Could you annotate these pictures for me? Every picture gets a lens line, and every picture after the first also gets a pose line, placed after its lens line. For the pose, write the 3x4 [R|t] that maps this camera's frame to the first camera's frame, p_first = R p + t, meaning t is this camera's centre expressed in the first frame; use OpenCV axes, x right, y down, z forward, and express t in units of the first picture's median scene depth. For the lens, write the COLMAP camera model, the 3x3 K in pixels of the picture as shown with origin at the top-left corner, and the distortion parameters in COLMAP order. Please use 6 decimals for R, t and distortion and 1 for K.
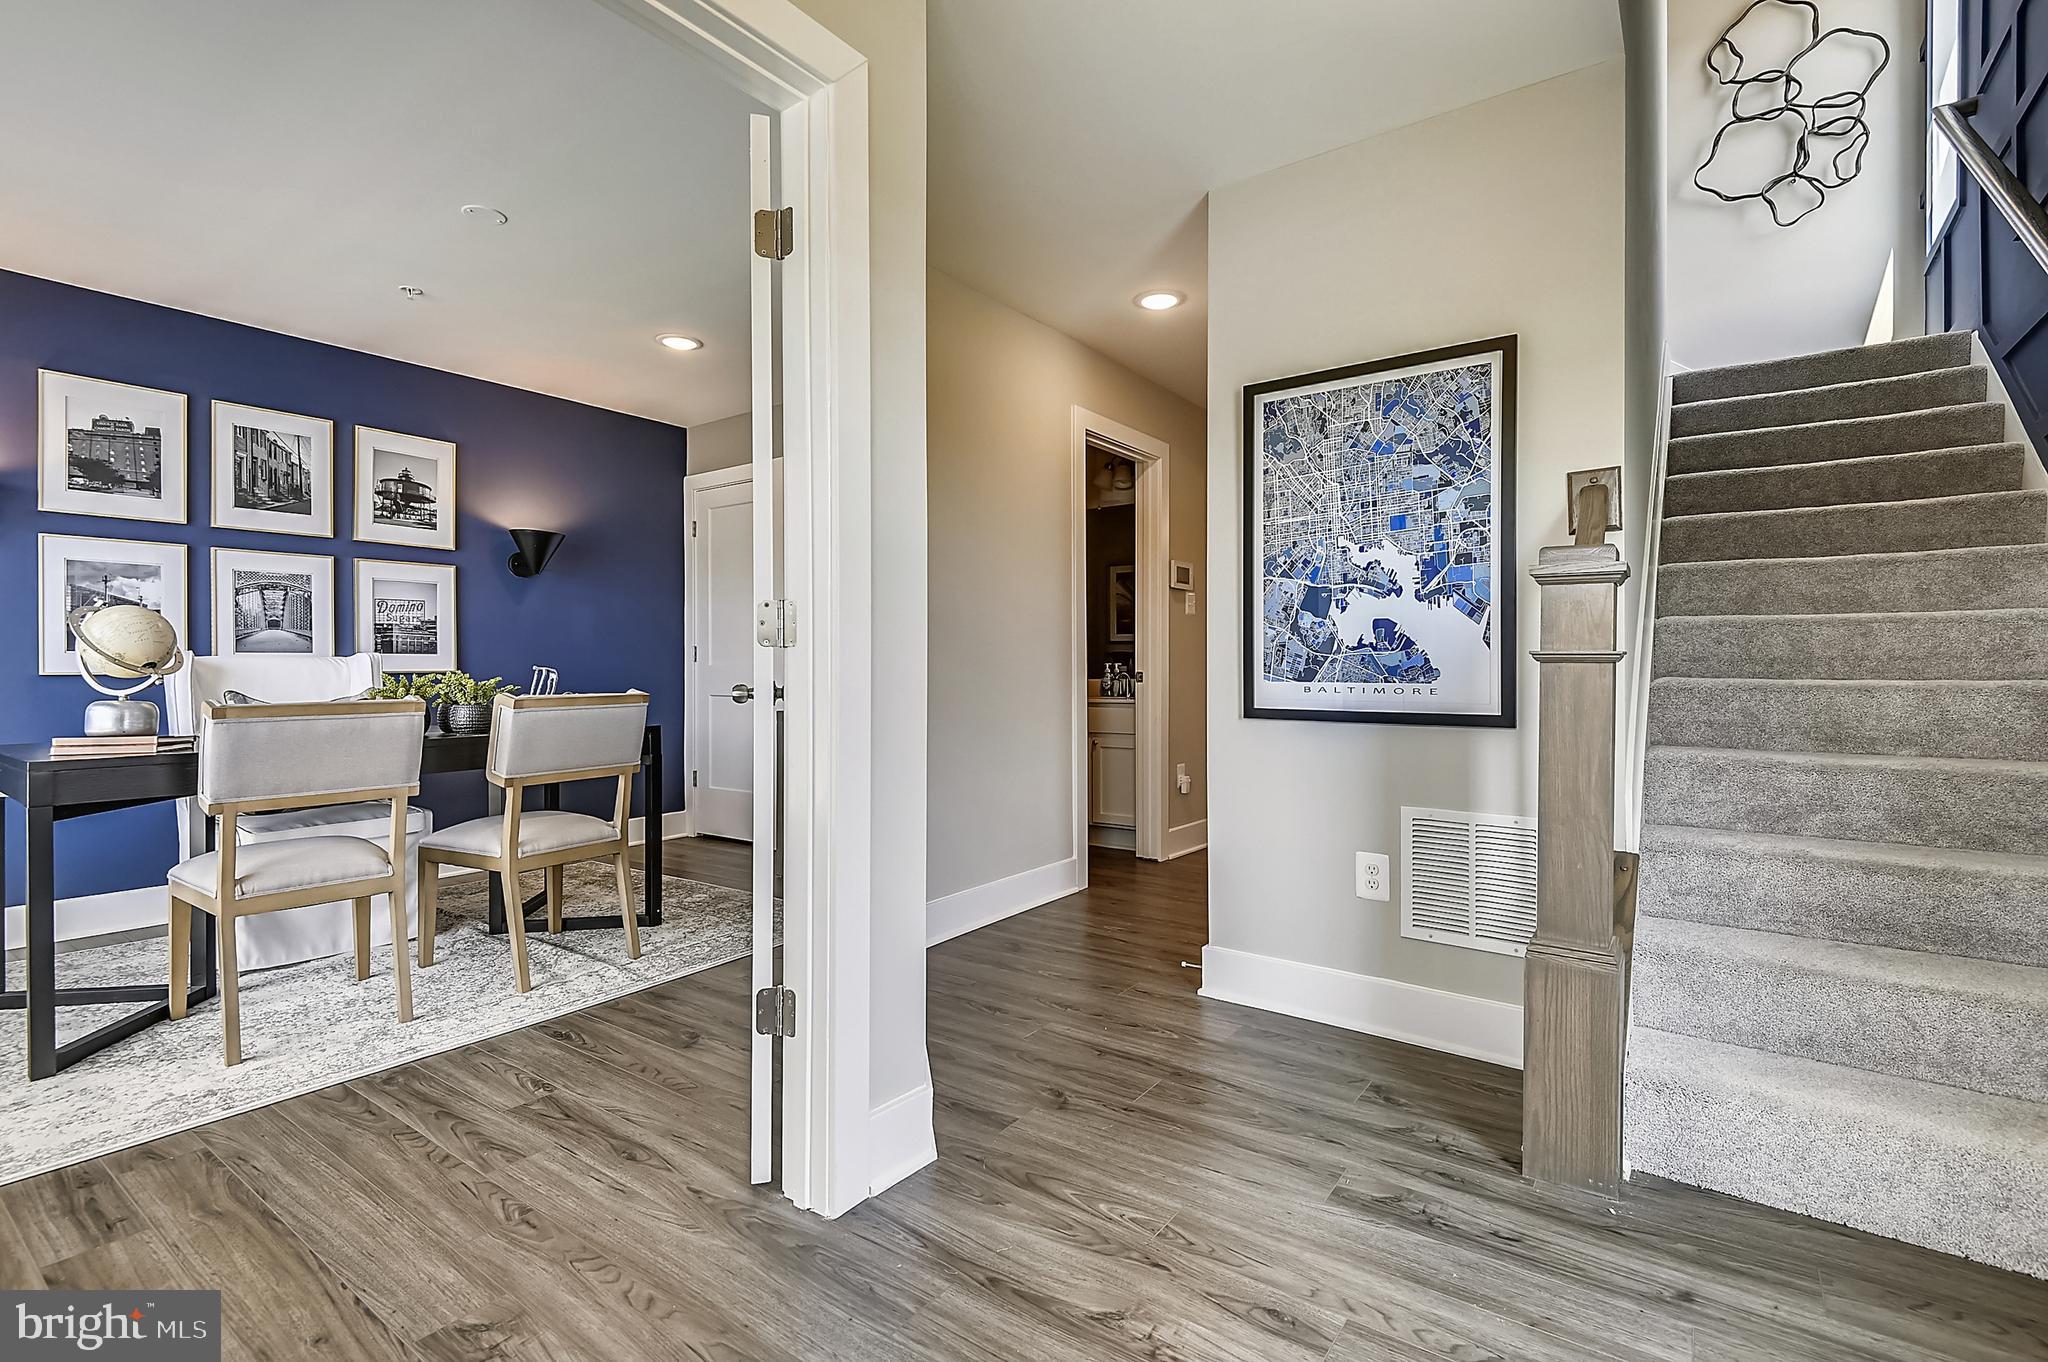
lens RADIAL K [[940.5, 0, 1079.8], [0, 940.5, 674.2], [0, 0, 1]] dist [-0.027828, -0.001776]
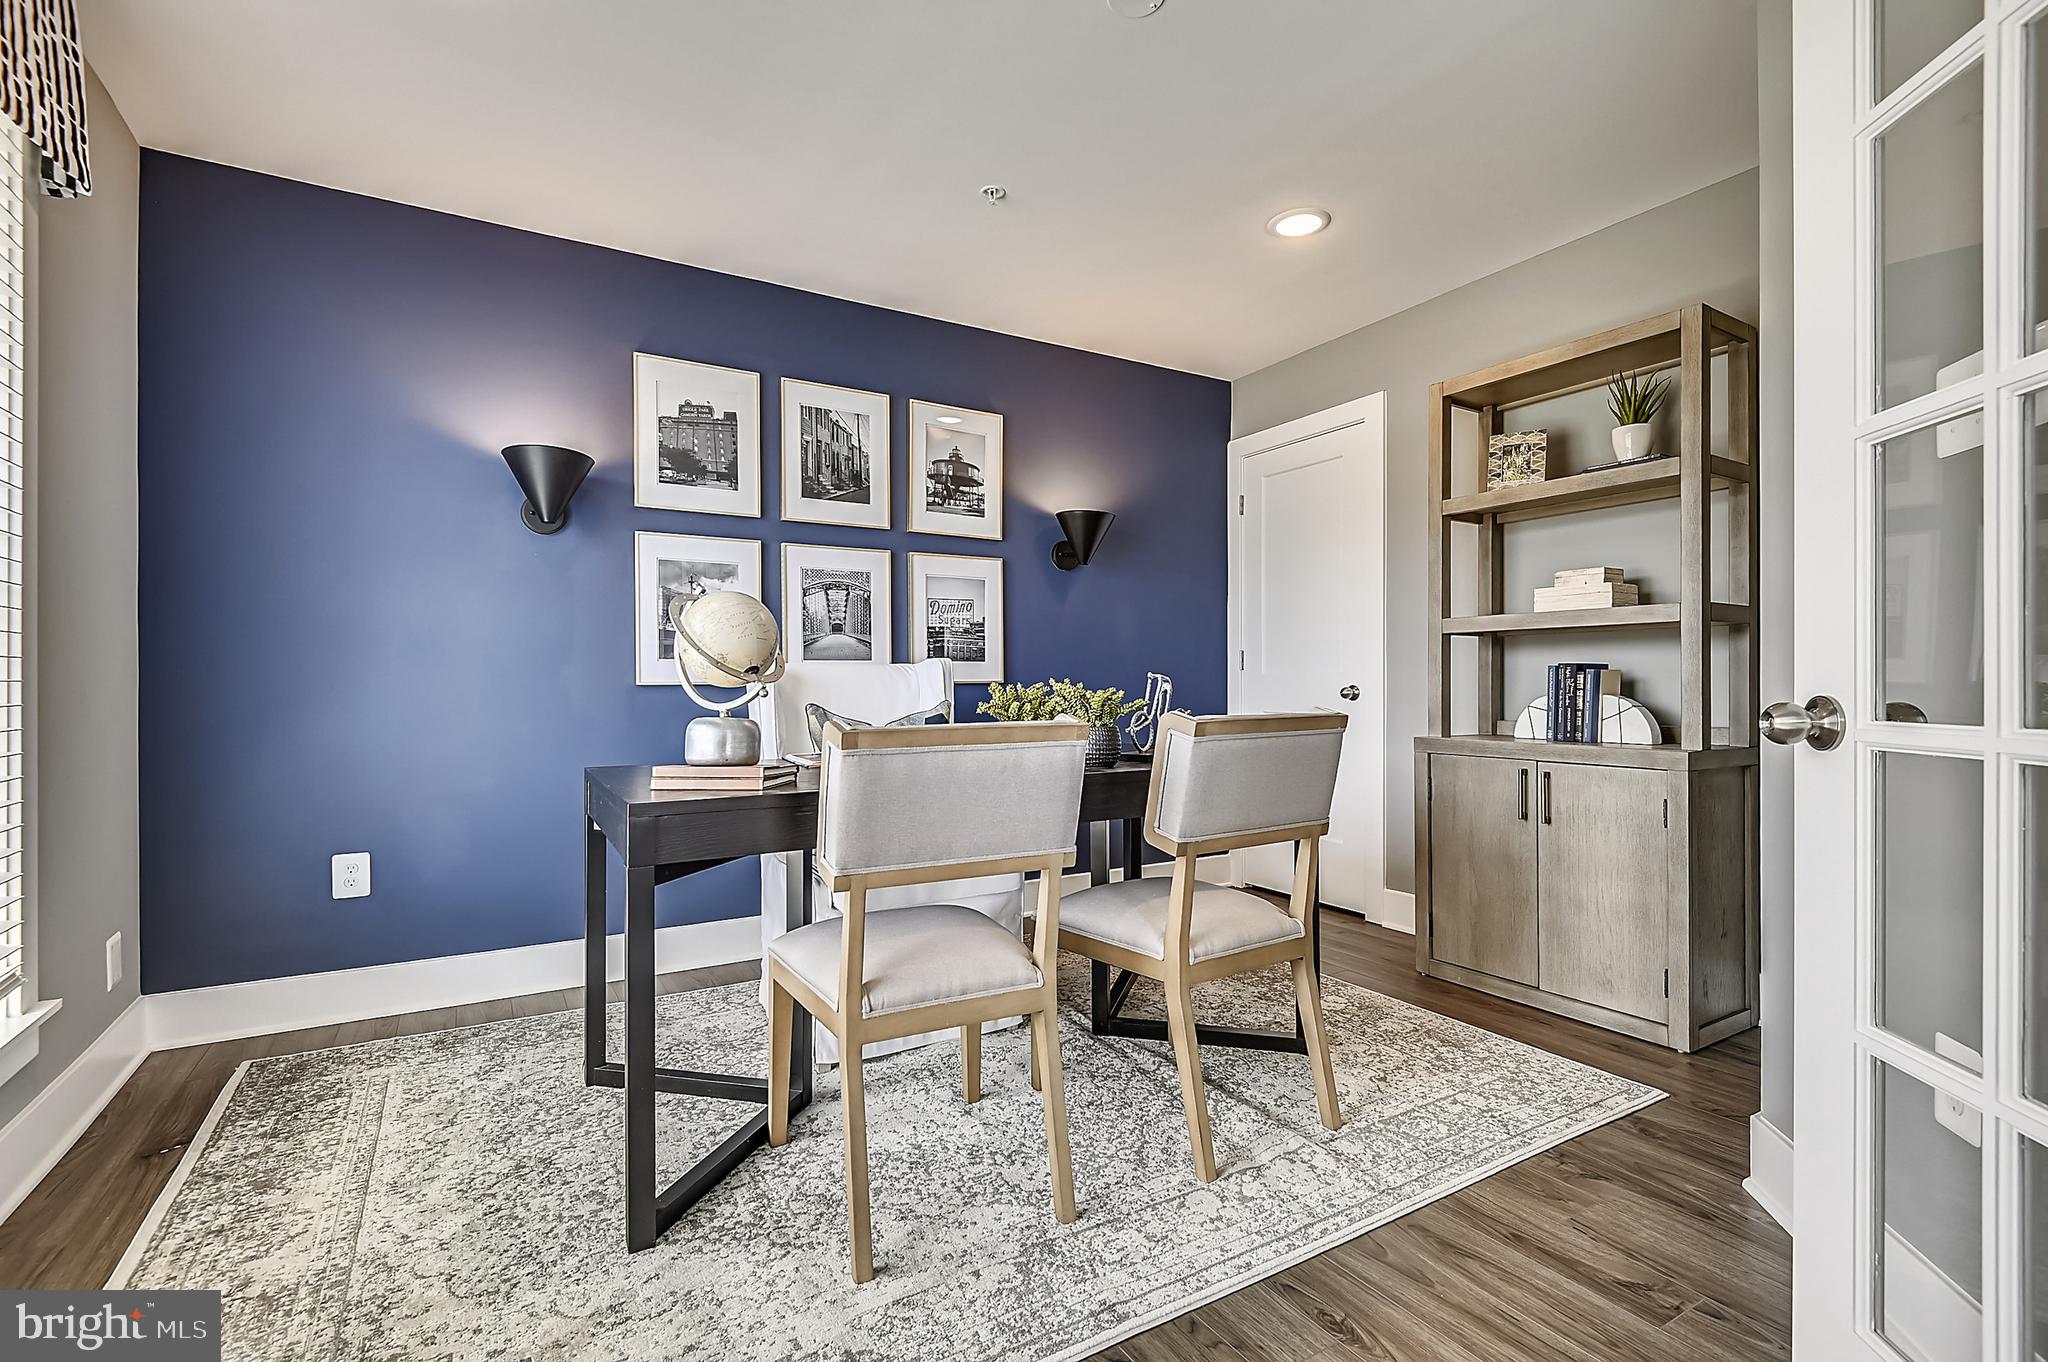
lens RADIAL K [[940.5, 0, 1009.9], [0, 940.5, 696.1], [0, 0, 1]] dist [-0.027828, -0.001776]
pose [[0.889930, 0.005302, -0.456065, -0.358210], [-0.001566, 0.999962, 0.008569, 0.003163], [0.456093, -0.006911, 0.889905, 0.306800]]
